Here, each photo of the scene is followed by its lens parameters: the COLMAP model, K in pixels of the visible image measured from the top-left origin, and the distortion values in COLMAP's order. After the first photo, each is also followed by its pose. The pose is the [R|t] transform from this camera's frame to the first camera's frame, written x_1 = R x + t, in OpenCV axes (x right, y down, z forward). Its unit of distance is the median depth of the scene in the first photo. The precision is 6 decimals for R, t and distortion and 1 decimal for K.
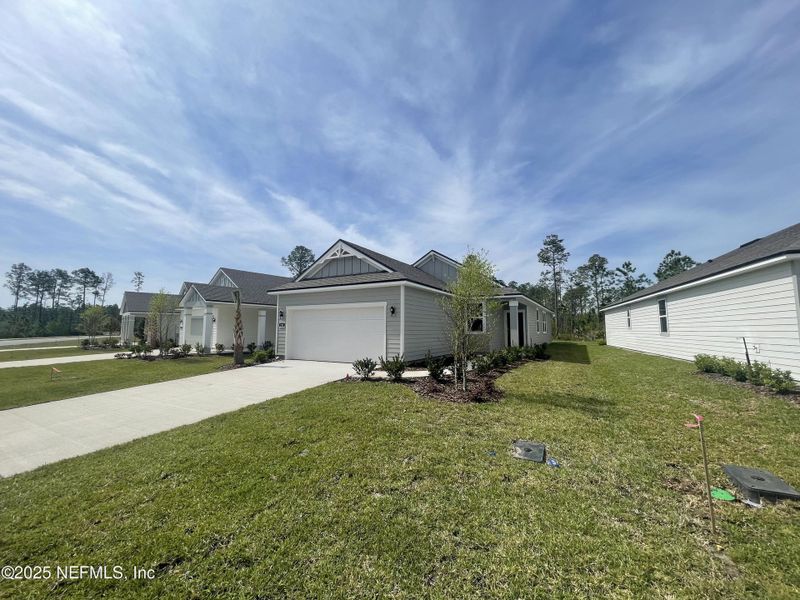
lens RADIAL K [[324.2, 0, 396.0], [0, 324.2, 322.4], [0, 0, 1]] dist [0.020575, 0.000103]
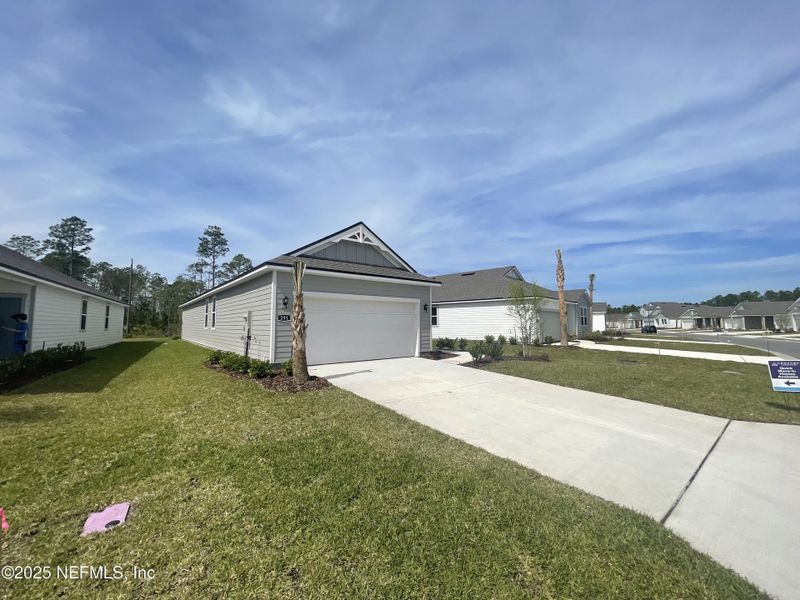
lens RADIAL K [[329.2, 0, 400.8], [0, 329.2, 302.7], [0, 0, 1]] dist [0.000656, 0.000109]
pose [[0.368644, 0.059020, 0.927695, -0.873614], [-0.016730, 0.998242, -0.056860, 0.012450], [-0.929420, 0.005441, 0.368983, 0.518146]]
